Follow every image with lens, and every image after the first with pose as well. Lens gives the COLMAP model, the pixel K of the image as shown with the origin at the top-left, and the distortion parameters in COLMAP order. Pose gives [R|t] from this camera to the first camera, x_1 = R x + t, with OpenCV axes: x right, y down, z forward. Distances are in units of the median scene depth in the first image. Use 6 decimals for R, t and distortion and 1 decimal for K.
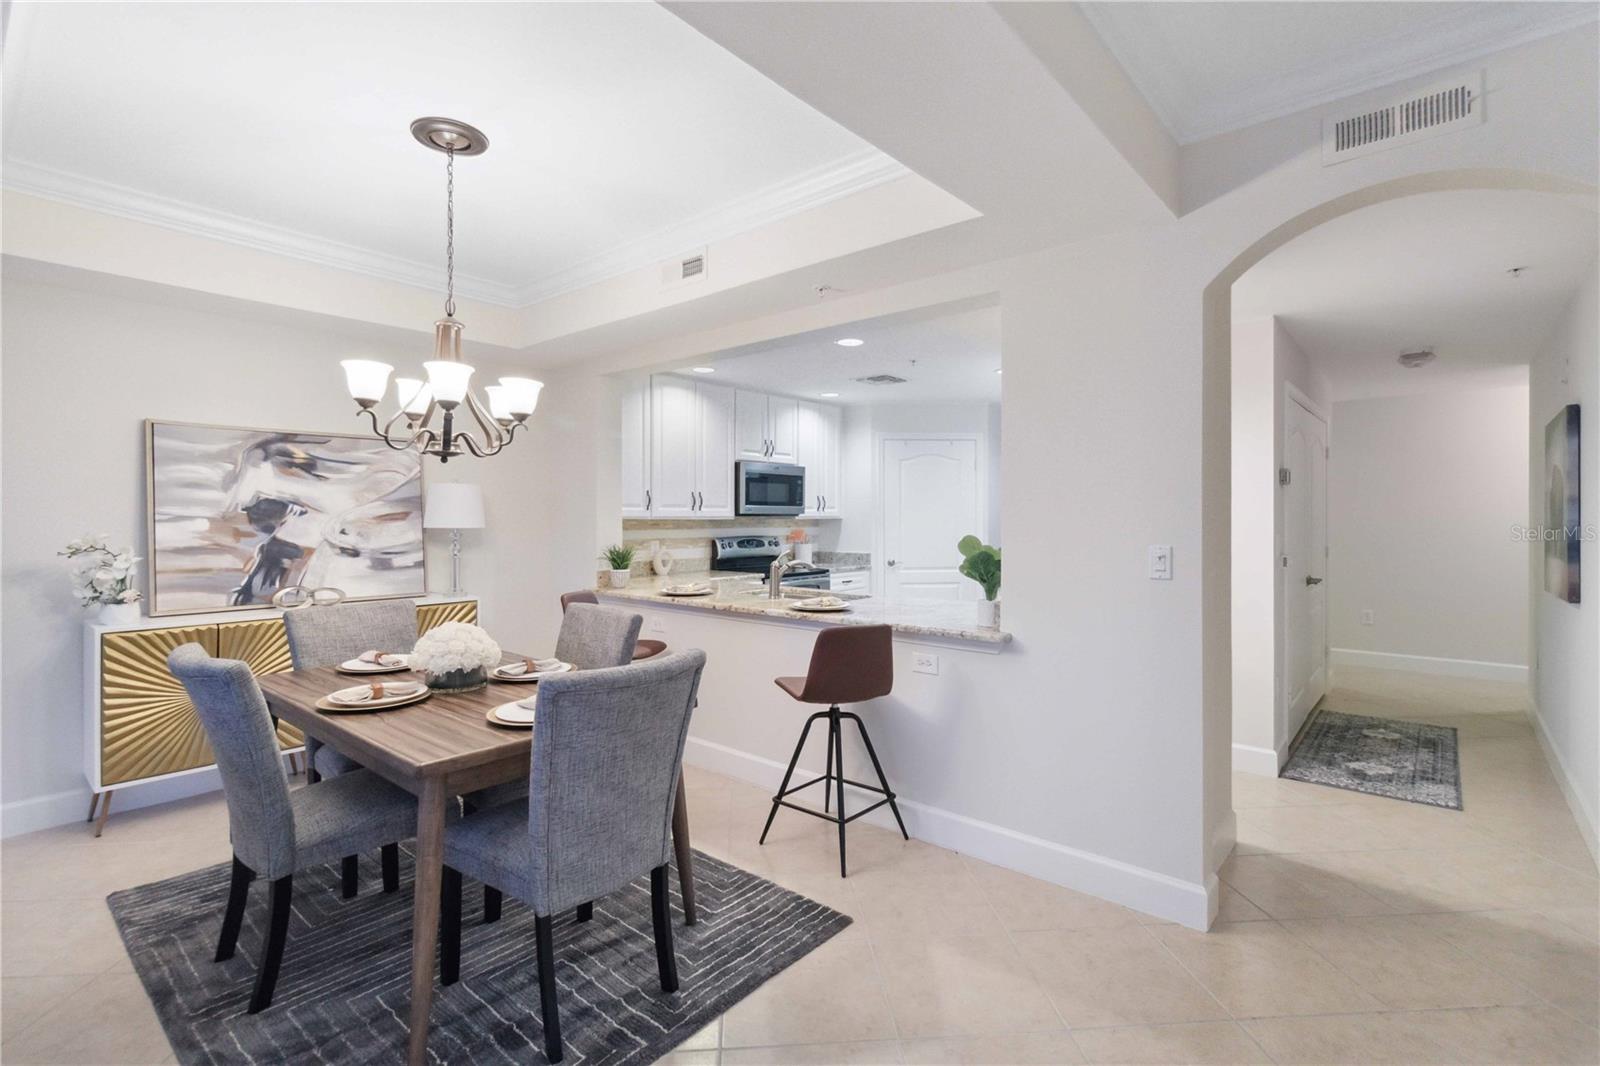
lens RADIAL K [[745.7, 0, 801.9], [0, 745.7, 519.3], [0, 0, 1]] dist [0.002029, 0.001119]
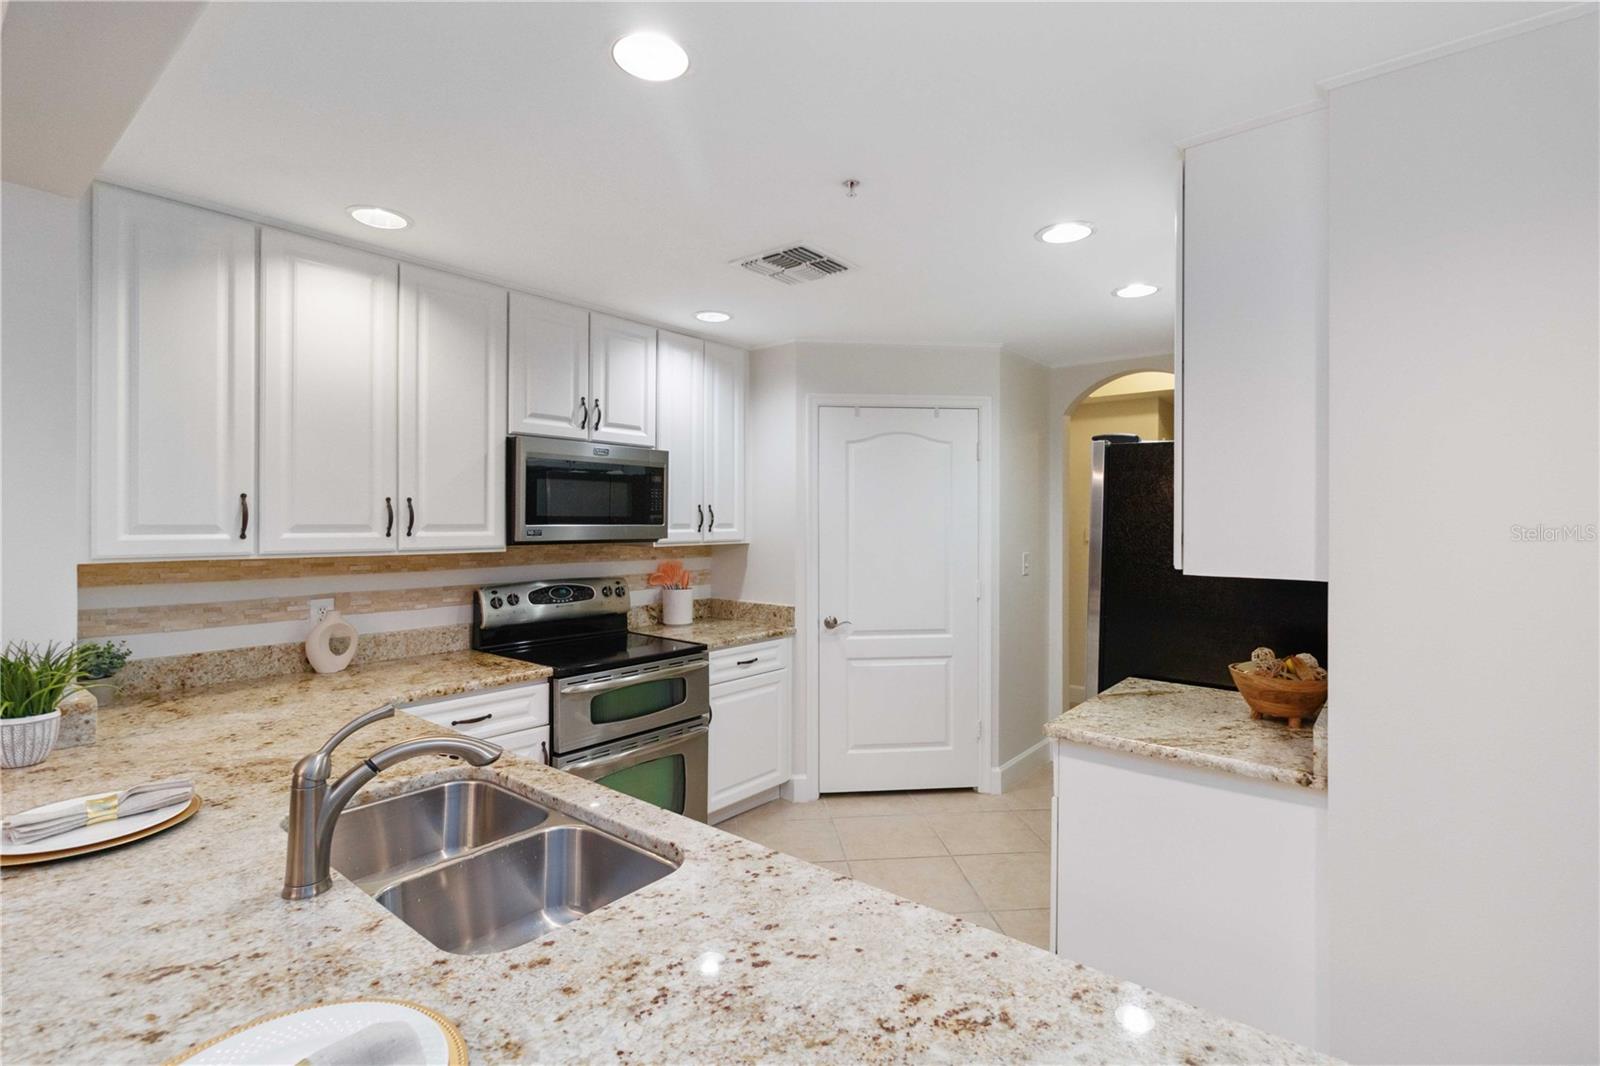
lens RADIAL K [[745.7, 0, 798.8], [0, 745.7, 516.7], [0, 0, 1]] dist [0.002029, 0.001119]
pose [[0.999699, 0.003272, 0.024331, 0.131749], [-0.003046, 0.999952, -0.009345, -0.027682], [-0.024360, 0.009268, 0.999660, 0.701342]]
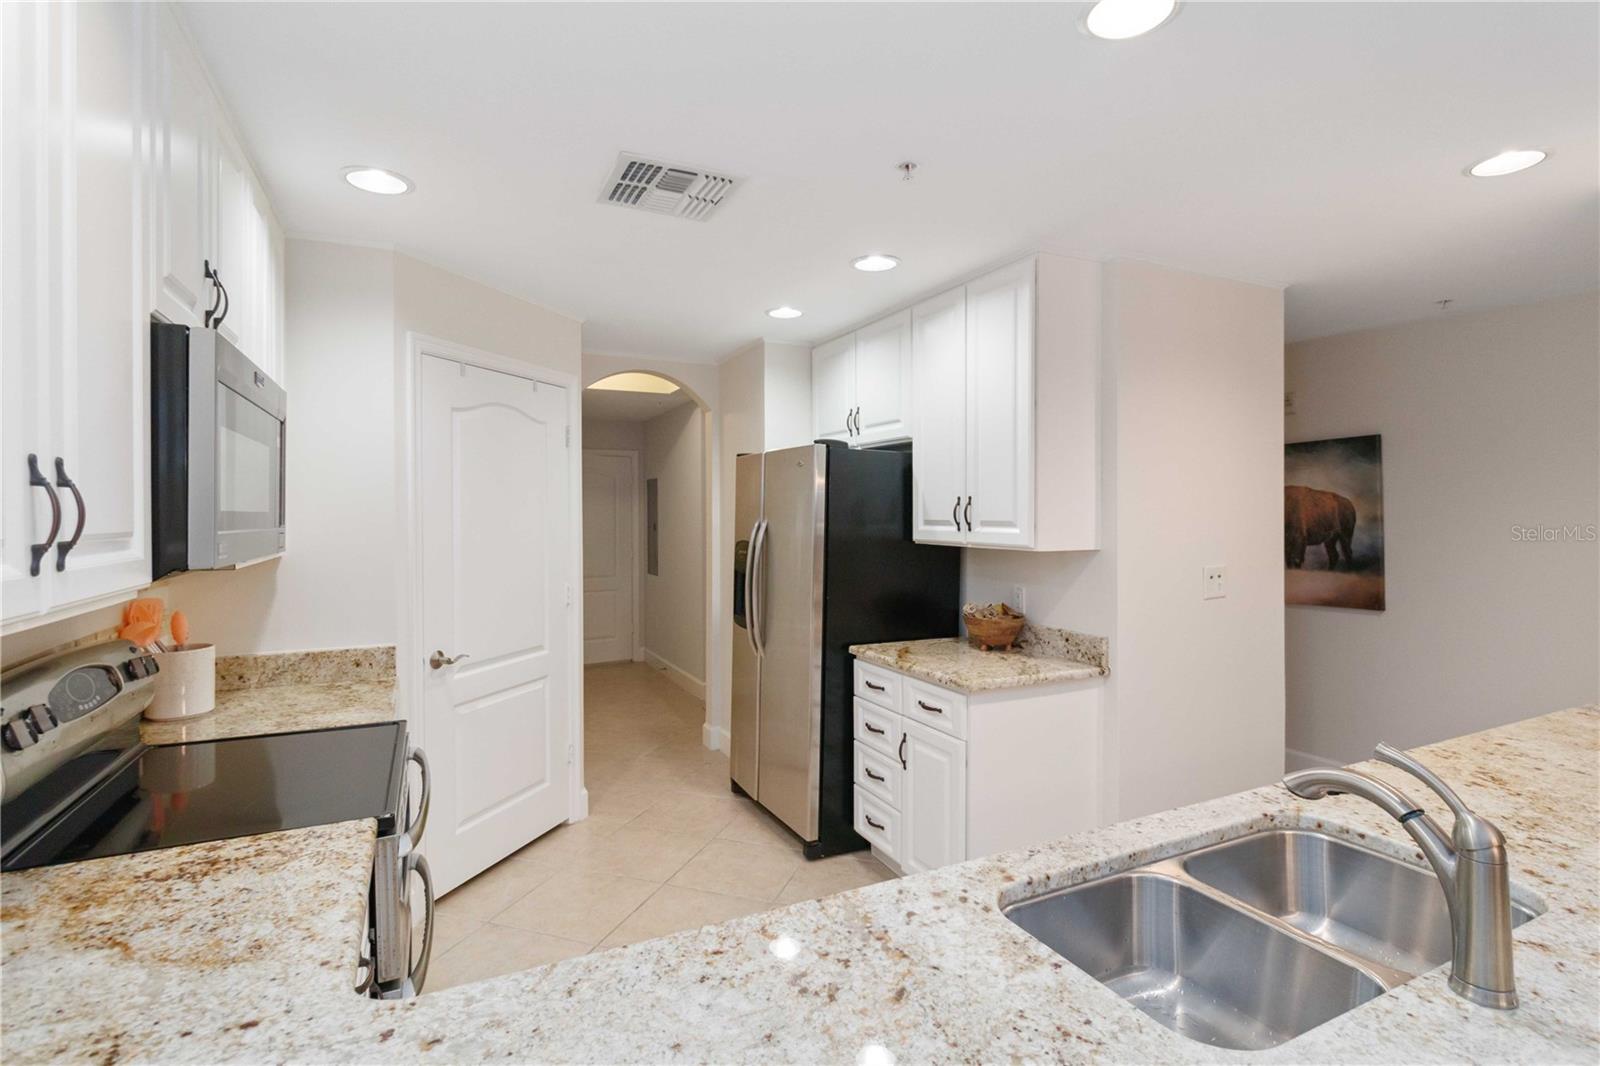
lens RADIAL K [[775.0, 0, 800.3], [0, 775.0, 518.1], [0, 0, 1]] dist [0.000913, -0.002952]
pose [[0.395697, -0.005275, 0.918366, -0.303493], [0.008001, 0.999965, 0.002297, -0.029512], [-0.918346, 0.006439, 0.395726, 1.059120]]
